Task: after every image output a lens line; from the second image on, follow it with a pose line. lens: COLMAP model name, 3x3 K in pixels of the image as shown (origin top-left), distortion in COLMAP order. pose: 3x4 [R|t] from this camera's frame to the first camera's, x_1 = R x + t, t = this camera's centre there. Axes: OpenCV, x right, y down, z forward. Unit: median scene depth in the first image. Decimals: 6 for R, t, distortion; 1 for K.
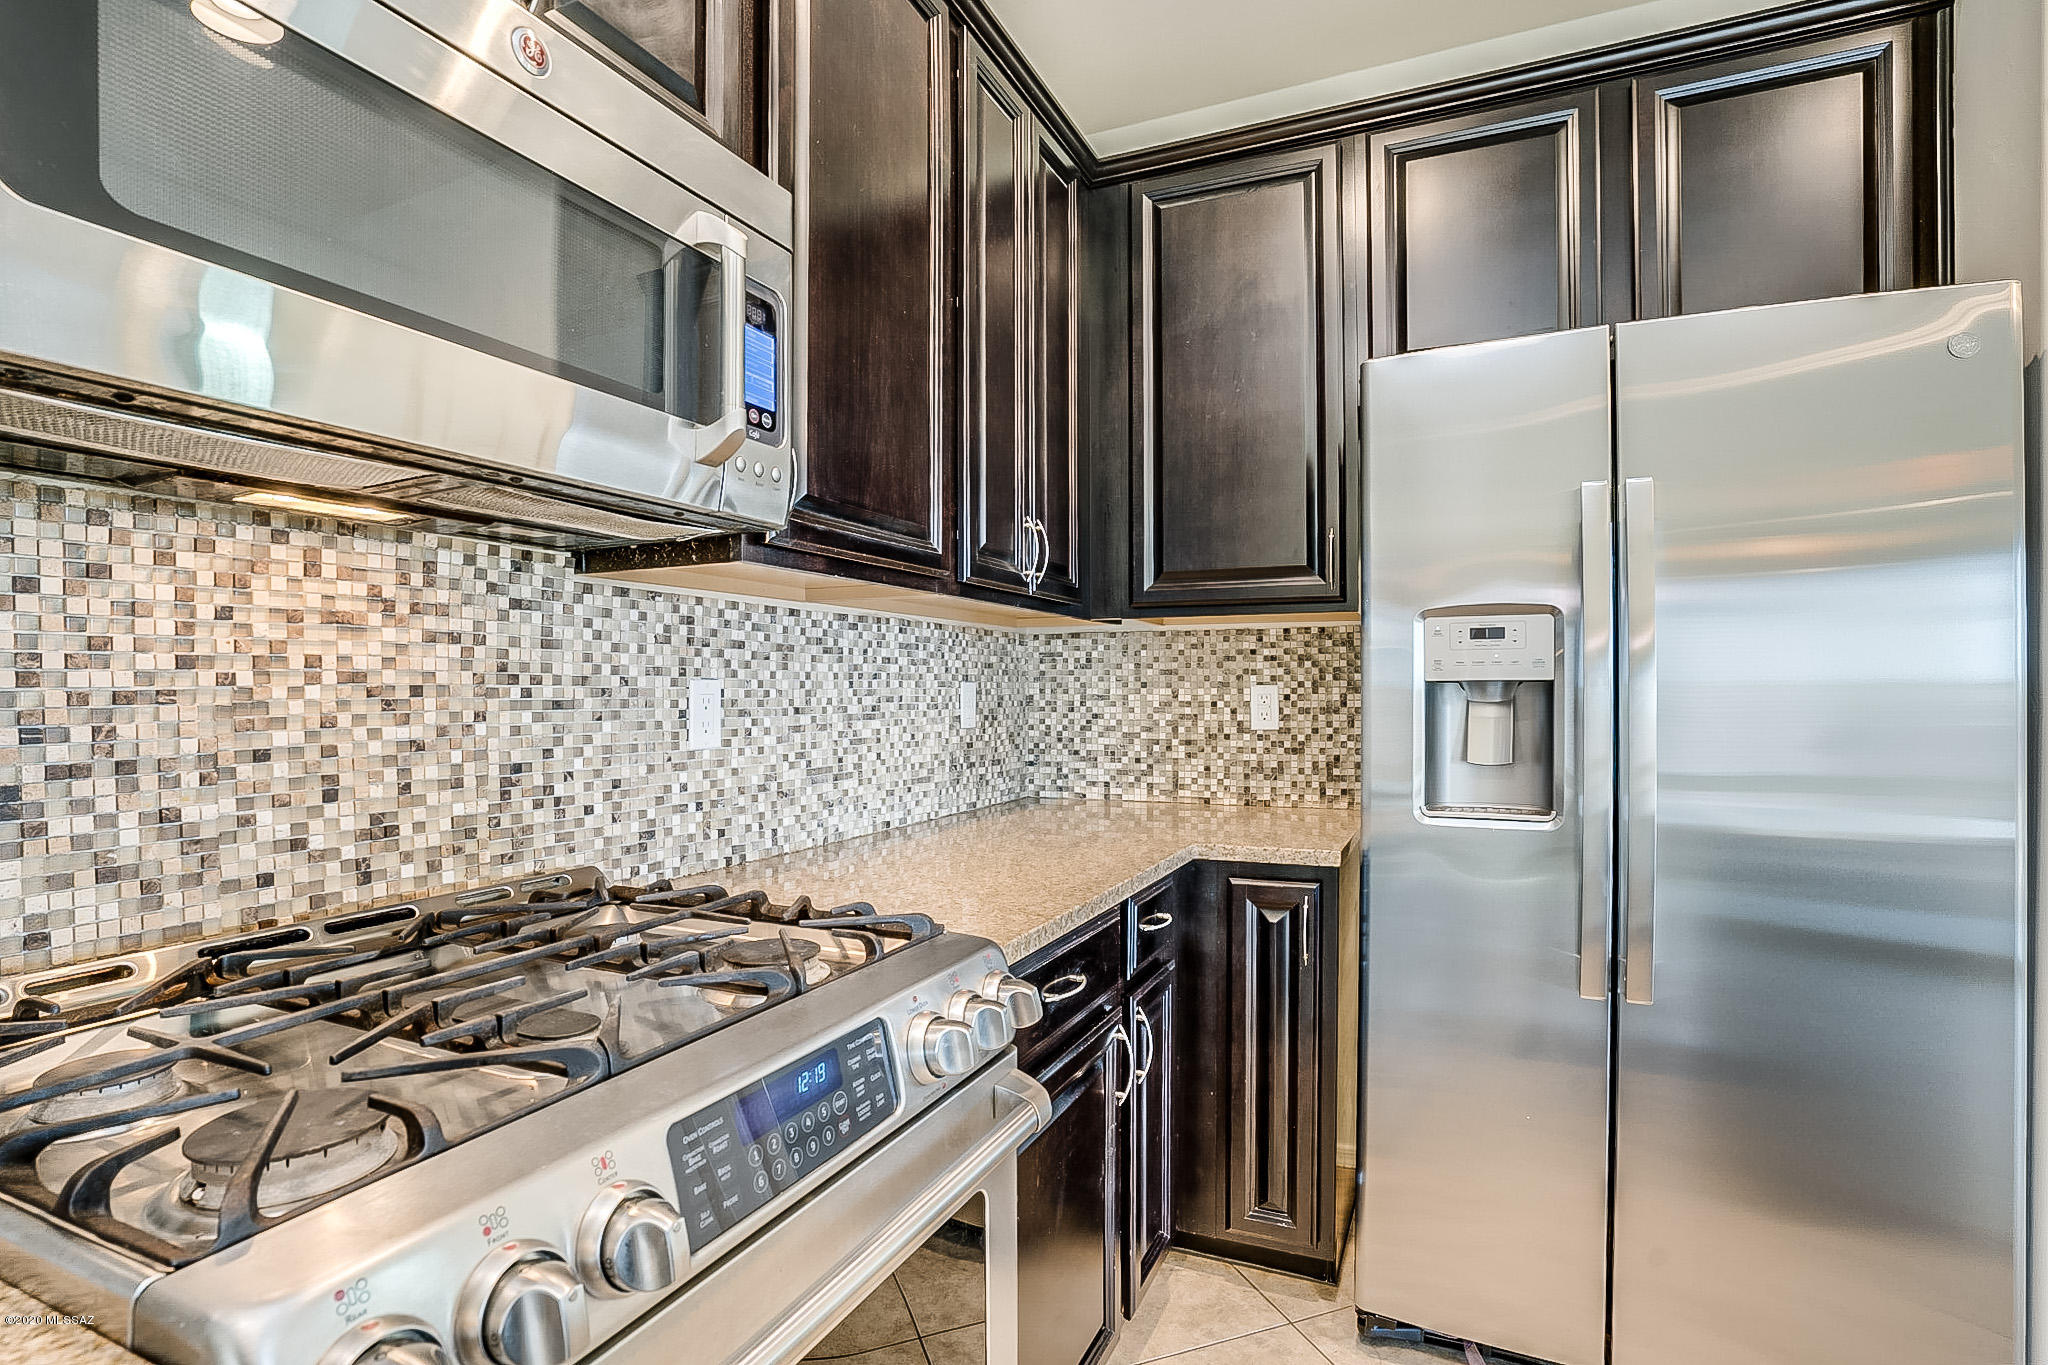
lens RADIAL K [[963.2, 0, 1006.9], [0, 963.2, 694.4], [0, 0, 1]] dist [-0.061067, 0.026145]
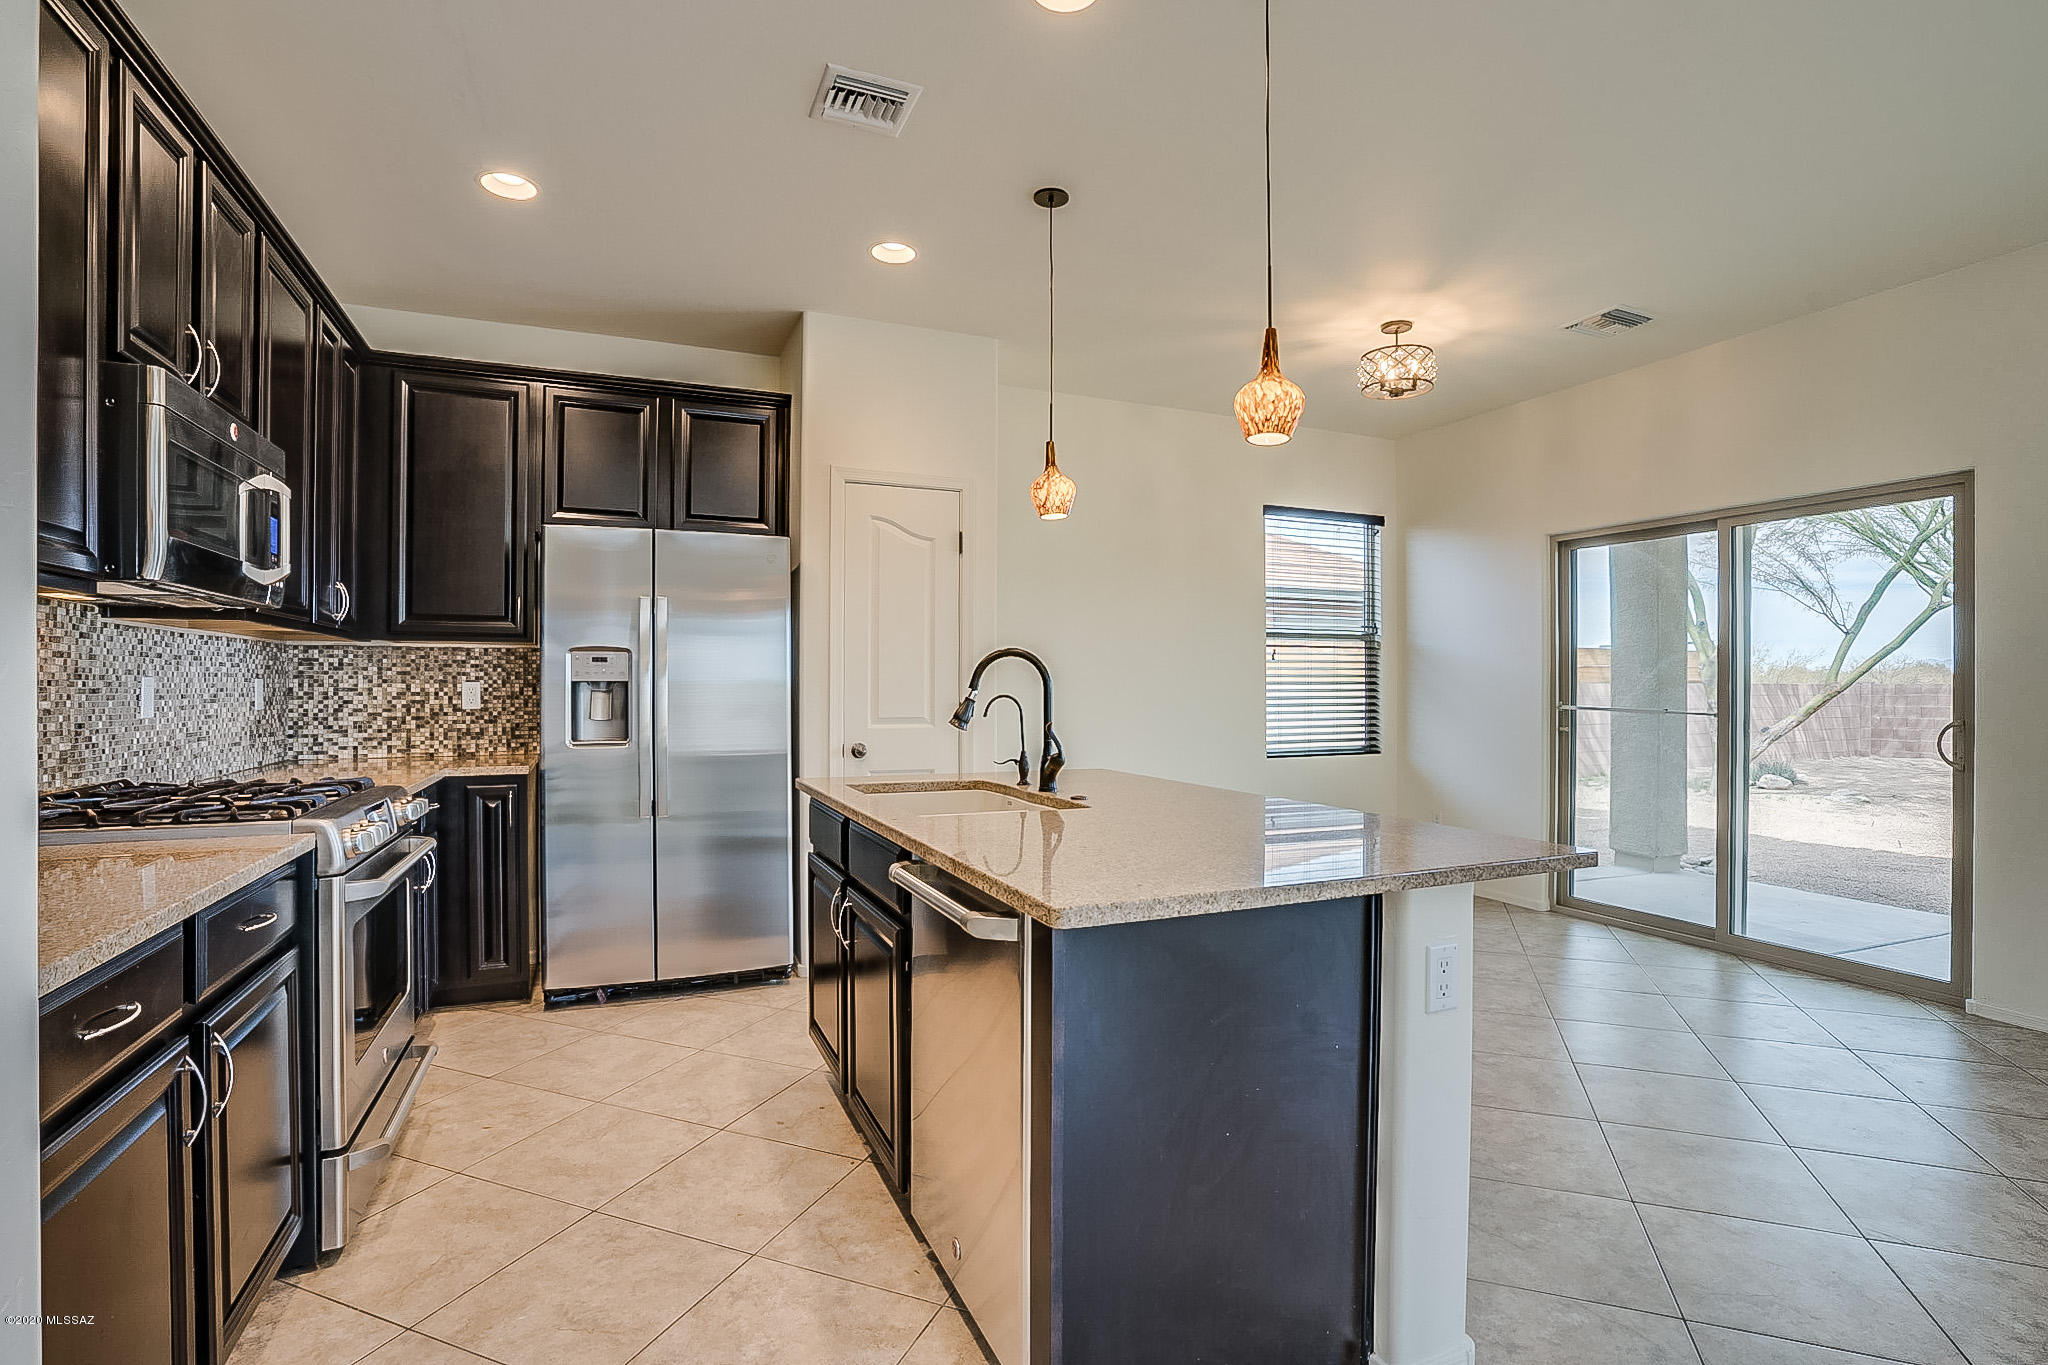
lens RADIAL K [[969.5, 0, 1023.7], [0, 969.5, 694.9], [0, 0, 1]] dist [-0.054978, 0.020546]
pose [[0.647959, -0.002252, 0.761672, -0.693318], [-0.000910, 0.999993, 0.003732, 0.010194], [-0.761675, -0.003111, 0.647952, -1.492240]]
